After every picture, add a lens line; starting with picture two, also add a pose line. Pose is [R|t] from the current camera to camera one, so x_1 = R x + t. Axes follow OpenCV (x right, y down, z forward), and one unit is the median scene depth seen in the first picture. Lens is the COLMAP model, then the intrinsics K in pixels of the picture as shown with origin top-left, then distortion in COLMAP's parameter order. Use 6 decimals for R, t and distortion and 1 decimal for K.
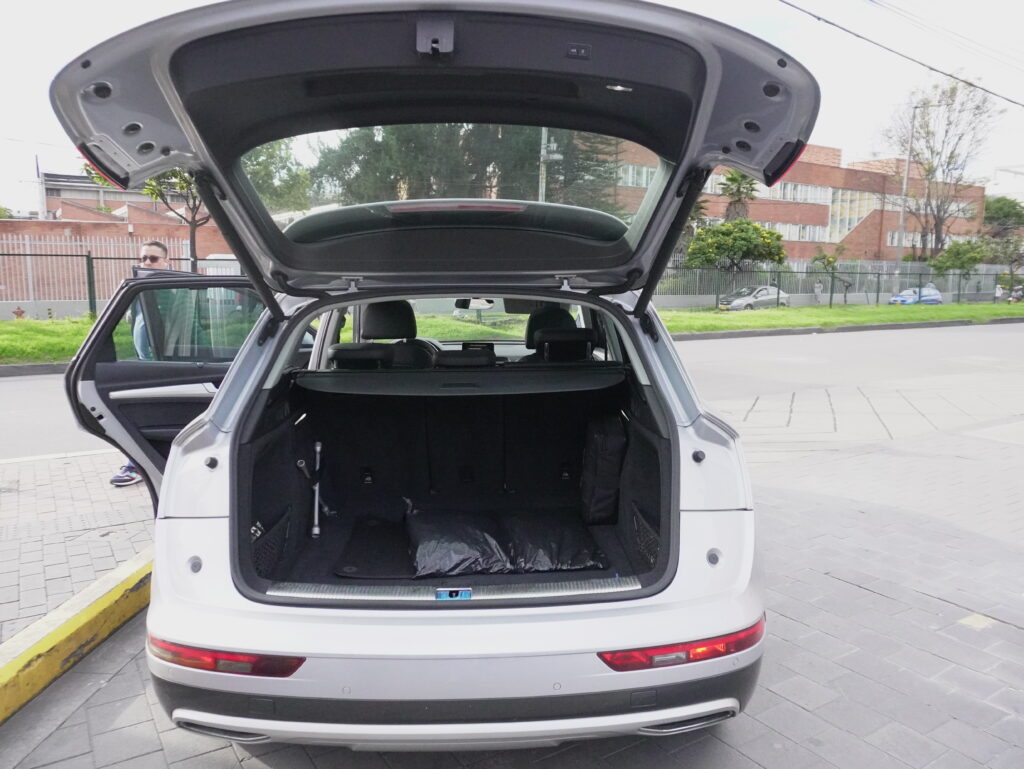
lens RADIAL K [[740.6, 0, 512.8], [0, 740.6, 392.9], [0, 0, 1]] dist [-0.025089, 0.005015]
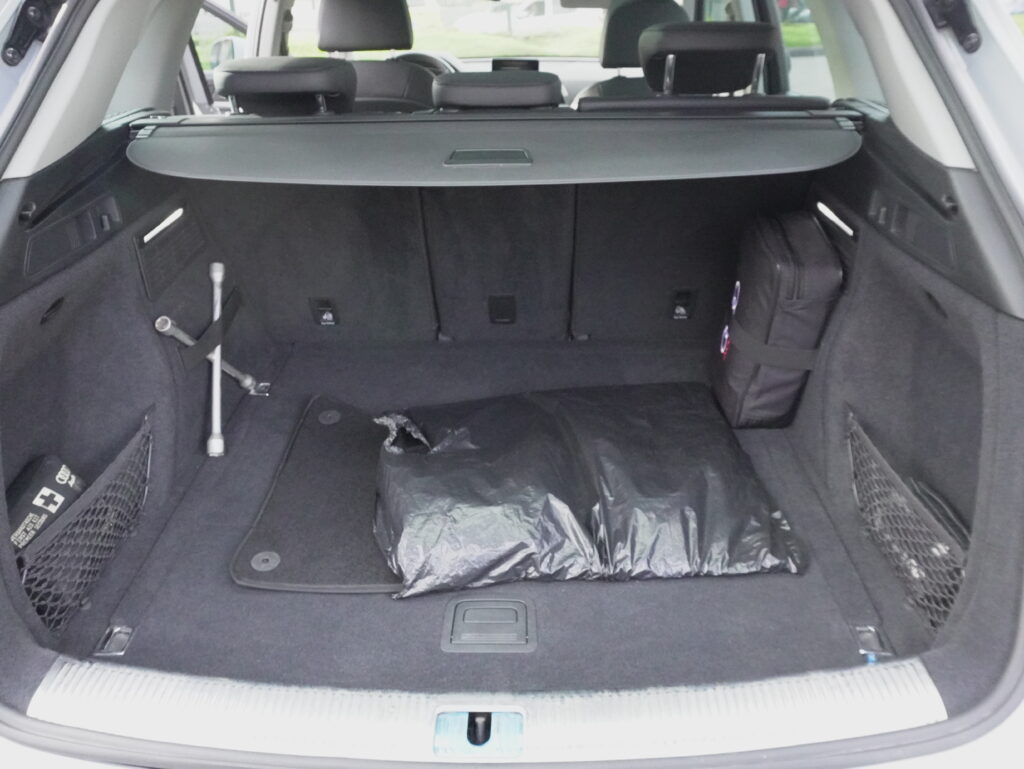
lens RADIAL K [[786.6, 0, 514.8], [0, 786.6, 386.9], [0, 0, 1]] dist [-0.059203, 0.038292]
pose [[0.999283, 0.012797, -0.035636, -0.037555], [-0.000631, 0.946651, 0.322261, -0.030331], [0.037858, -0.322008, 0.945980, 0.512888]]
